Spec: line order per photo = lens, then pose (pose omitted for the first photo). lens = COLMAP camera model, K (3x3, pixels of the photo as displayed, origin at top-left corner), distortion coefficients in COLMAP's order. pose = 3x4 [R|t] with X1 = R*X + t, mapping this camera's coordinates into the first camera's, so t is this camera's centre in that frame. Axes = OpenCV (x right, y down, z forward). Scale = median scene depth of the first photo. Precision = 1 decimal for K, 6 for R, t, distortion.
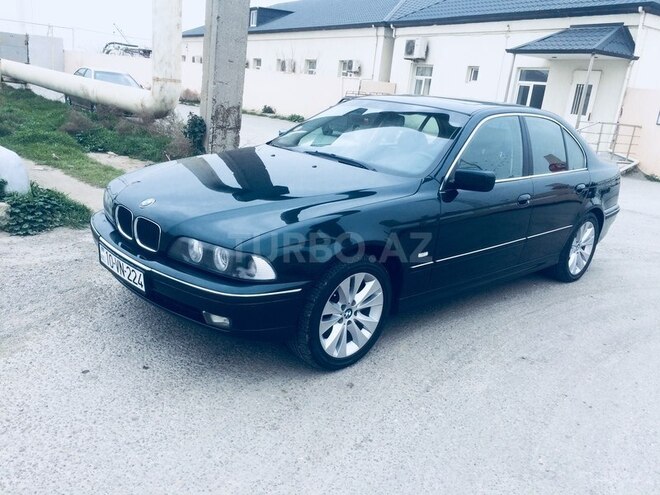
lens RADIAL K [[565.2, 0, 327.0], [0, 565.2, 246.4], [0, 0, 1]] dist [0.058551, -0.103708]
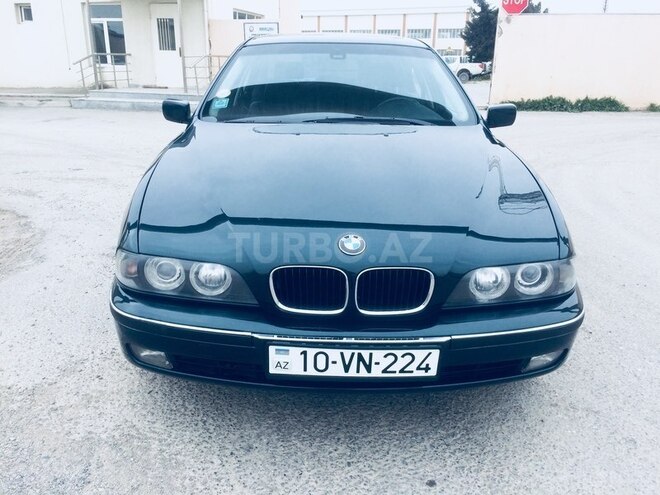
lens RADIAL K [[565.2, 0, 327.0], [0, 565.2, 246.4], [0, 0, 1]] dist [0.058551, -0.103708]
pose [[0.663080, -0.320029, 0.676688, -0.748002], [0.250378, 0.946753, 0.202408, -0.204063], [-0.705433, 0.035215, 0.707901, 0.610298]]
